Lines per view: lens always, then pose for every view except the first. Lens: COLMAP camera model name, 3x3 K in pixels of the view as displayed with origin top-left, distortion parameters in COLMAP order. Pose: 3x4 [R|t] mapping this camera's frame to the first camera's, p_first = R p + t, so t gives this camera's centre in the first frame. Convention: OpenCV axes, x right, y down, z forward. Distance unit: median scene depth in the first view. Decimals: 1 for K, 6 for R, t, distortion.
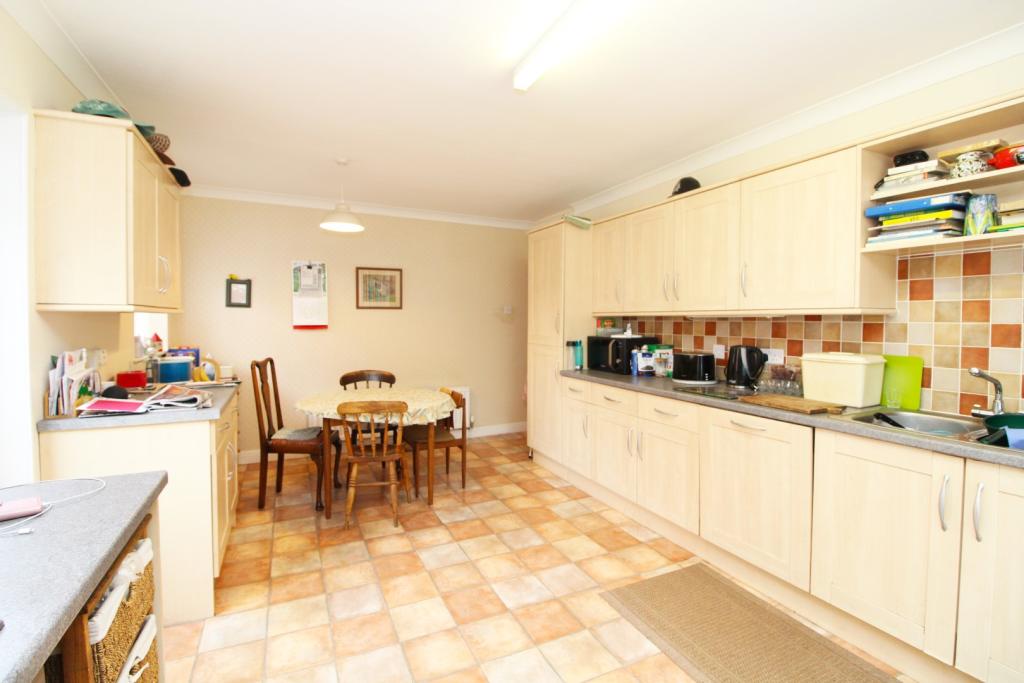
lens RADIAL K [[474.0, 0, 510.9], [0, 474.0, 338.8], [0, 0, 1]] dist [-0.002045, -0.000473]
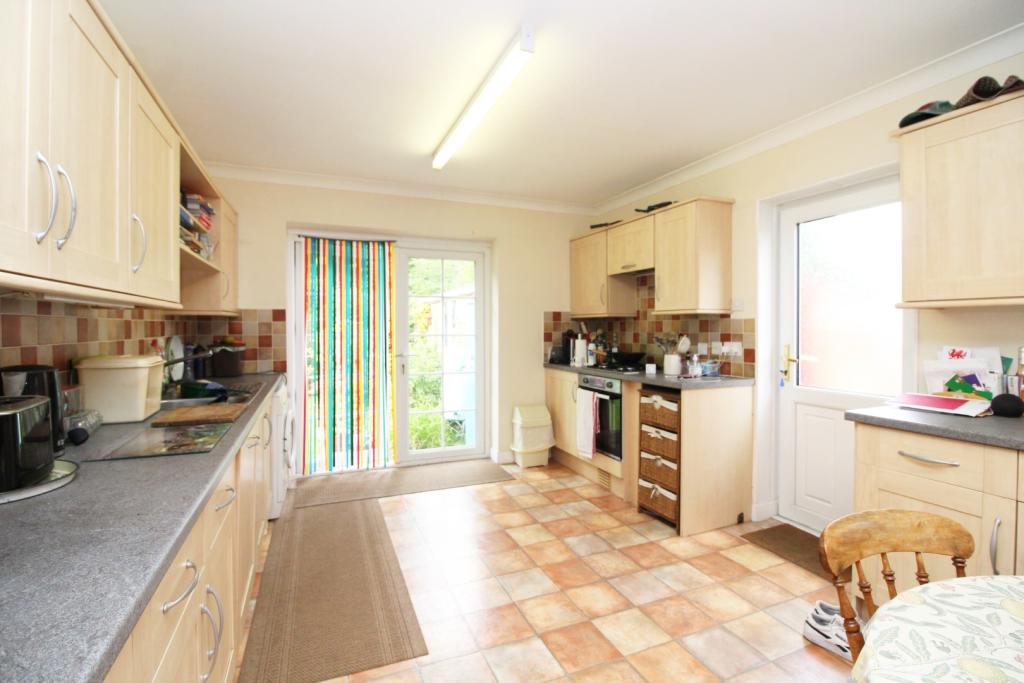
lens RADIAL K [[474.0, 0, 511.1], [0, 474.0, 336.5], [0, 0, 1]] dist [-0.002045, -0.000473]
pose [[-0.998829, 0.004567, 0.048165, 0.002289], [0.006442, 0.999225, 0.038842, -0.036144], [-0.047950, 0.039107, -0.998084, 1.910265]]
